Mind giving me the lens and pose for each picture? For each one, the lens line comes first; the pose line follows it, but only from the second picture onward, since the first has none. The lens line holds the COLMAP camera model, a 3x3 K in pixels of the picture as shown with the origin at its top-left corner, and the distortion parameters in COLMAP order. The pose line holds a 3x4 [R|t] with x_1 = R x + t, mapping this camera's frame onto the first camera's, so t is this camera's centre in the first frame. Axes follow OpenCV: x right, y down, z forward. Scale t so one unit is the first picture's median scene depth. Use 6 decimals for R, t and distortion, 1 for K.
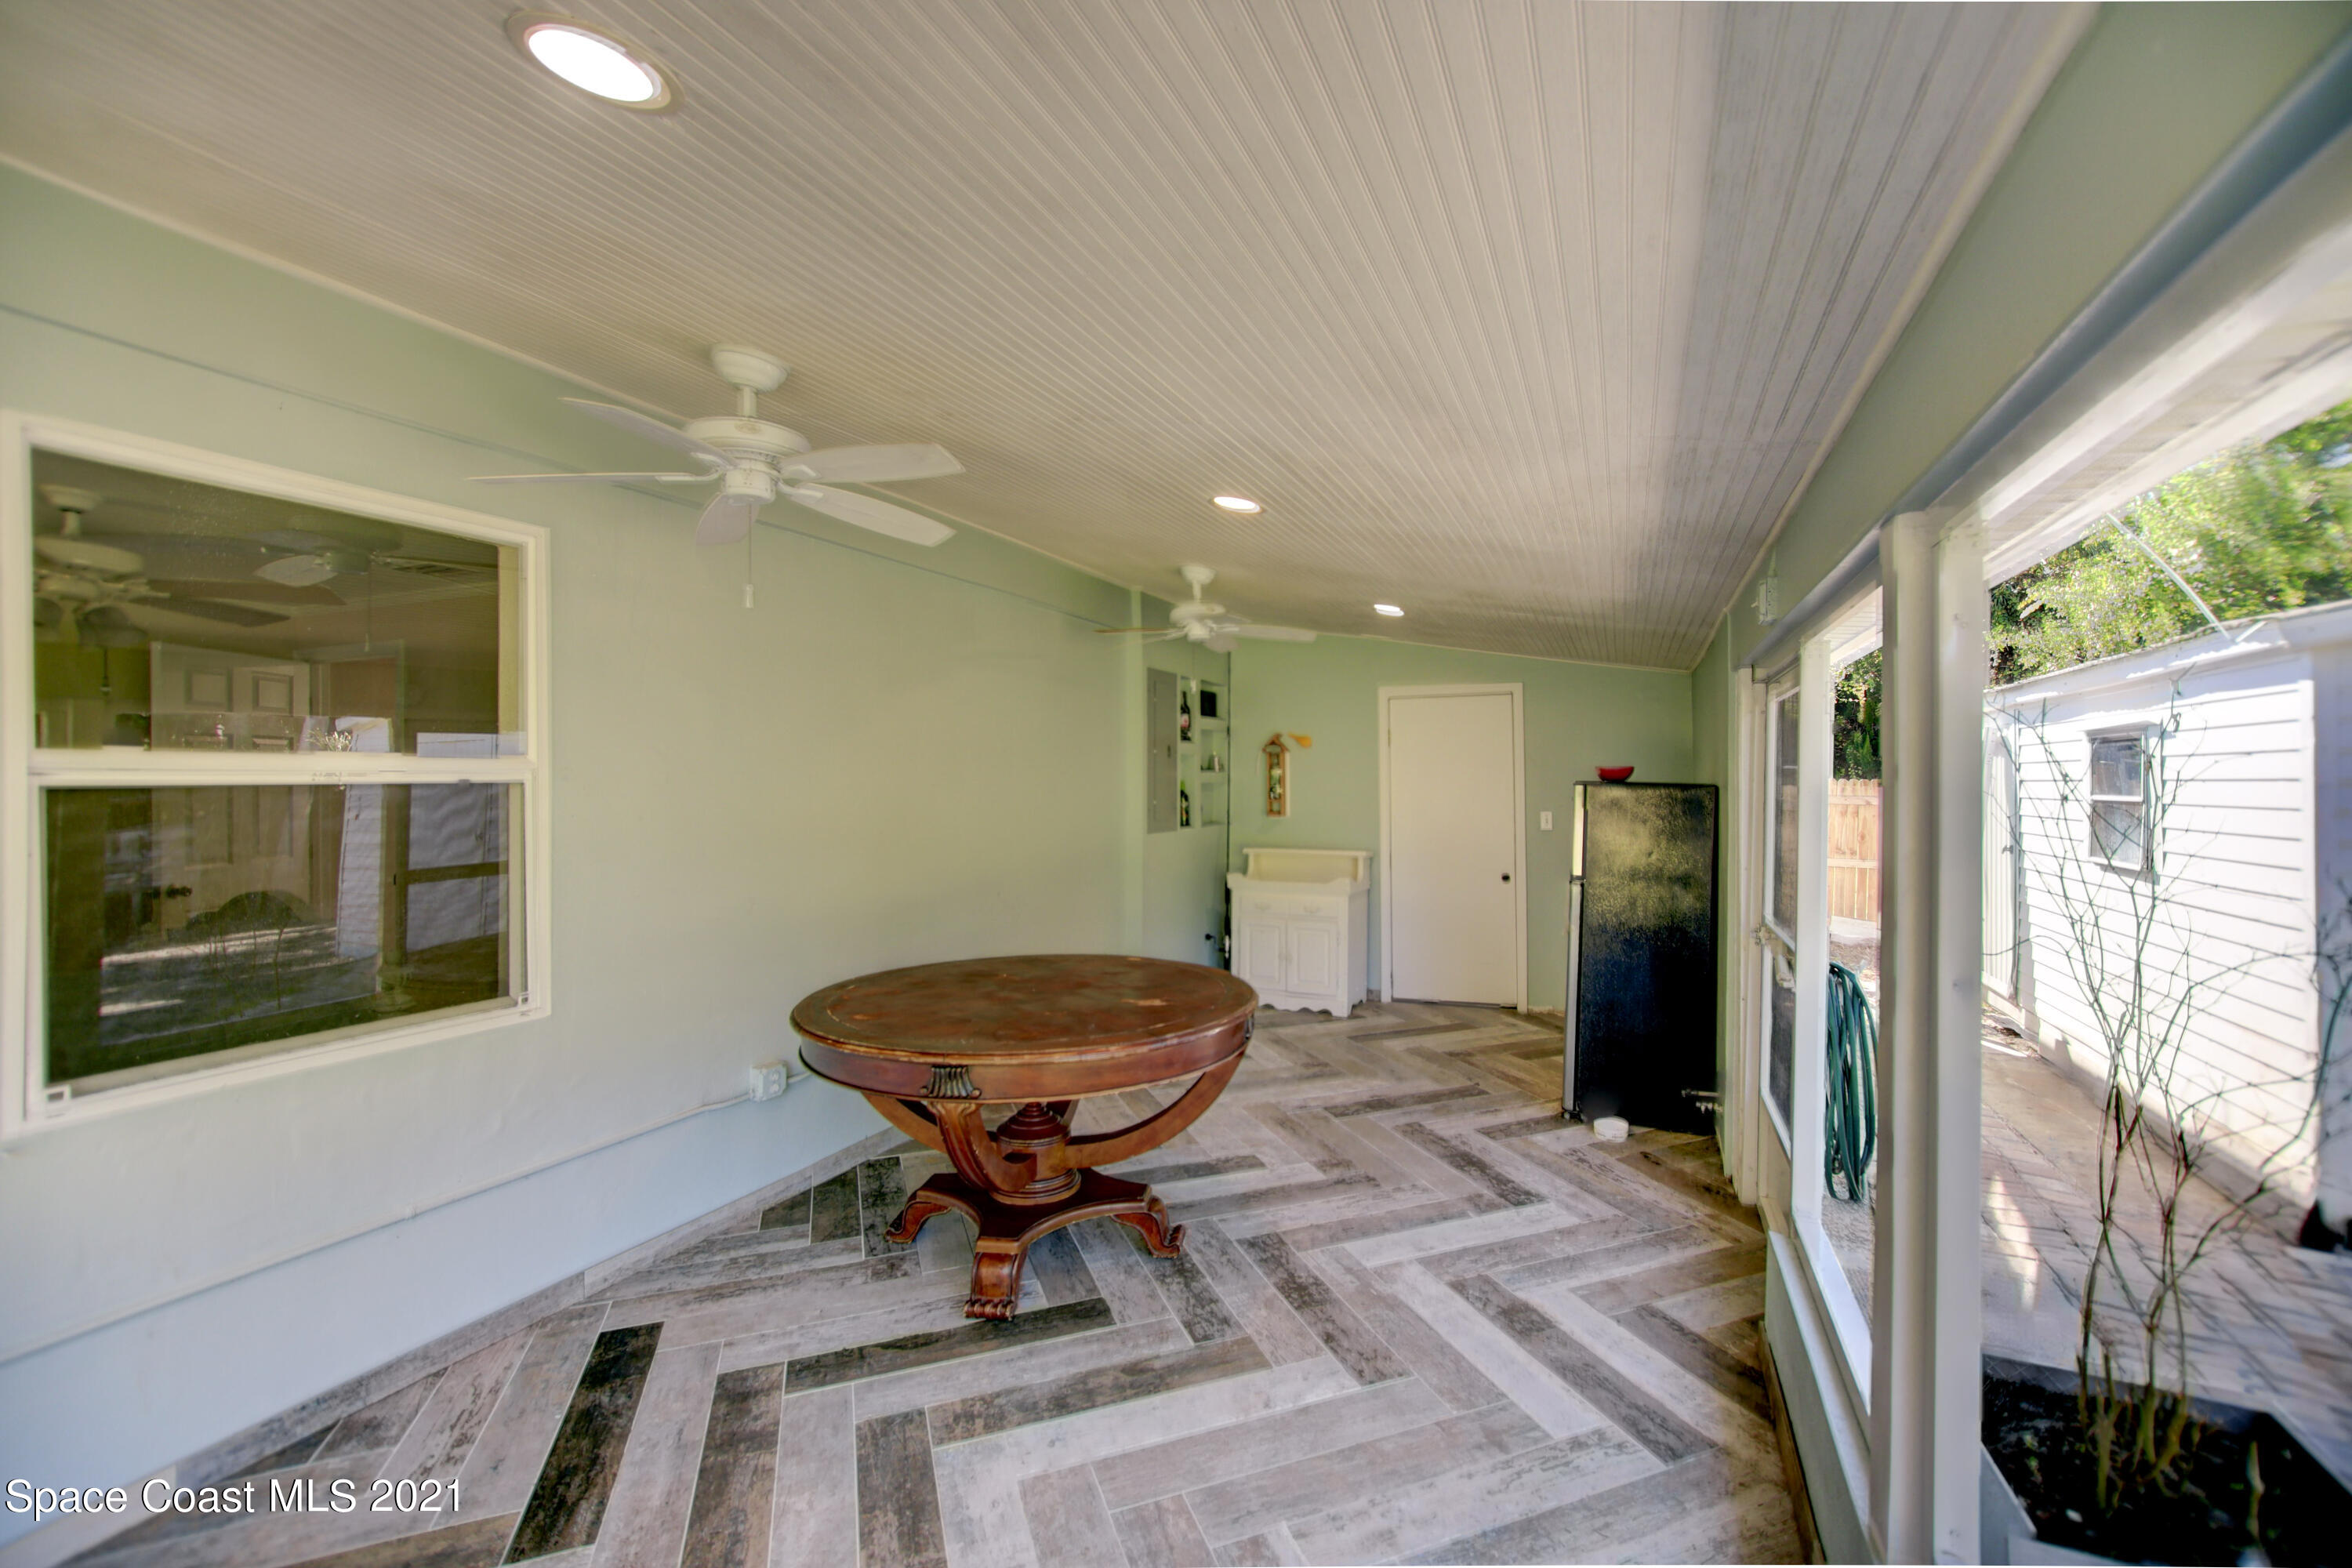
lens RADIAL K [[961.6, 0, 1184.5], [0, 961.6, 790.2], [0, 0, 1]] dist [-0.017641, -0.000187]
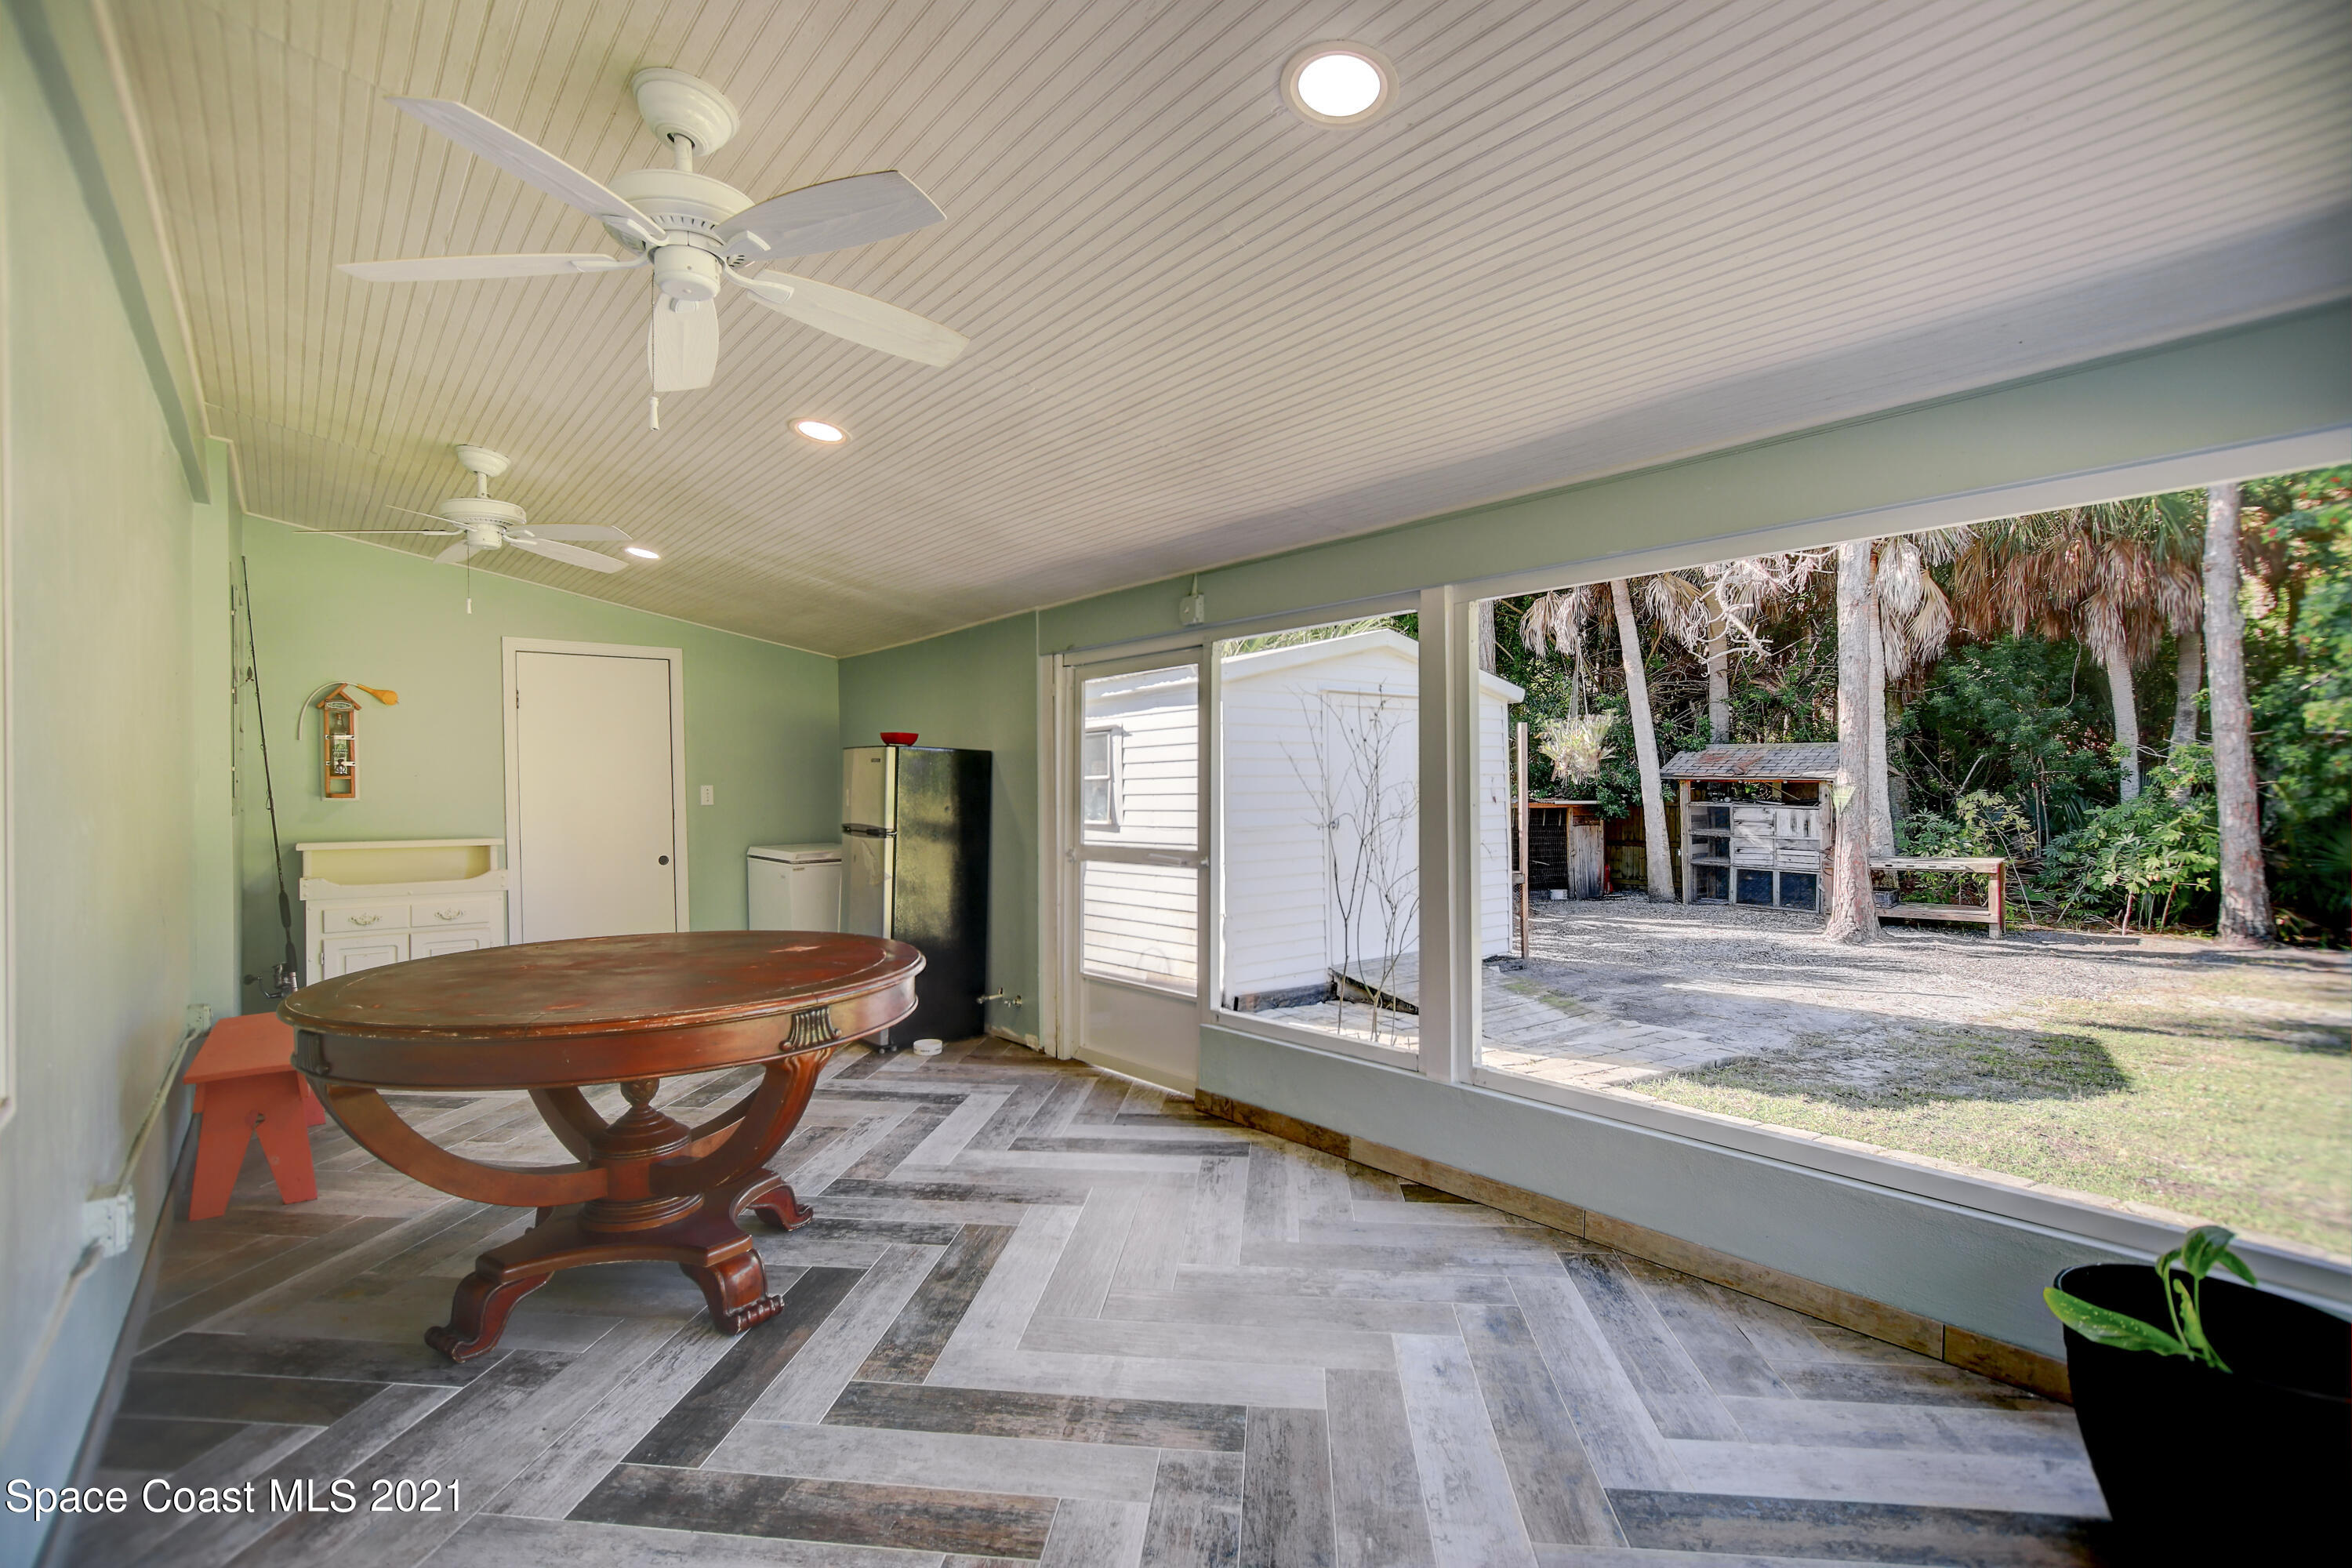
lens RADIAL K [[1076.4, 0, 1175.4], [0, 1076.4, 791.4], [0, 0, 1]] dist [-0.018254, -0.000888]
pose [[0.461220, -0.007624, 0.887253, -0.801995], [0.016753, 0.999860, -0.000117, 0.078214], [-0.887127, 0.014918, 0.461283, 0.205138]]
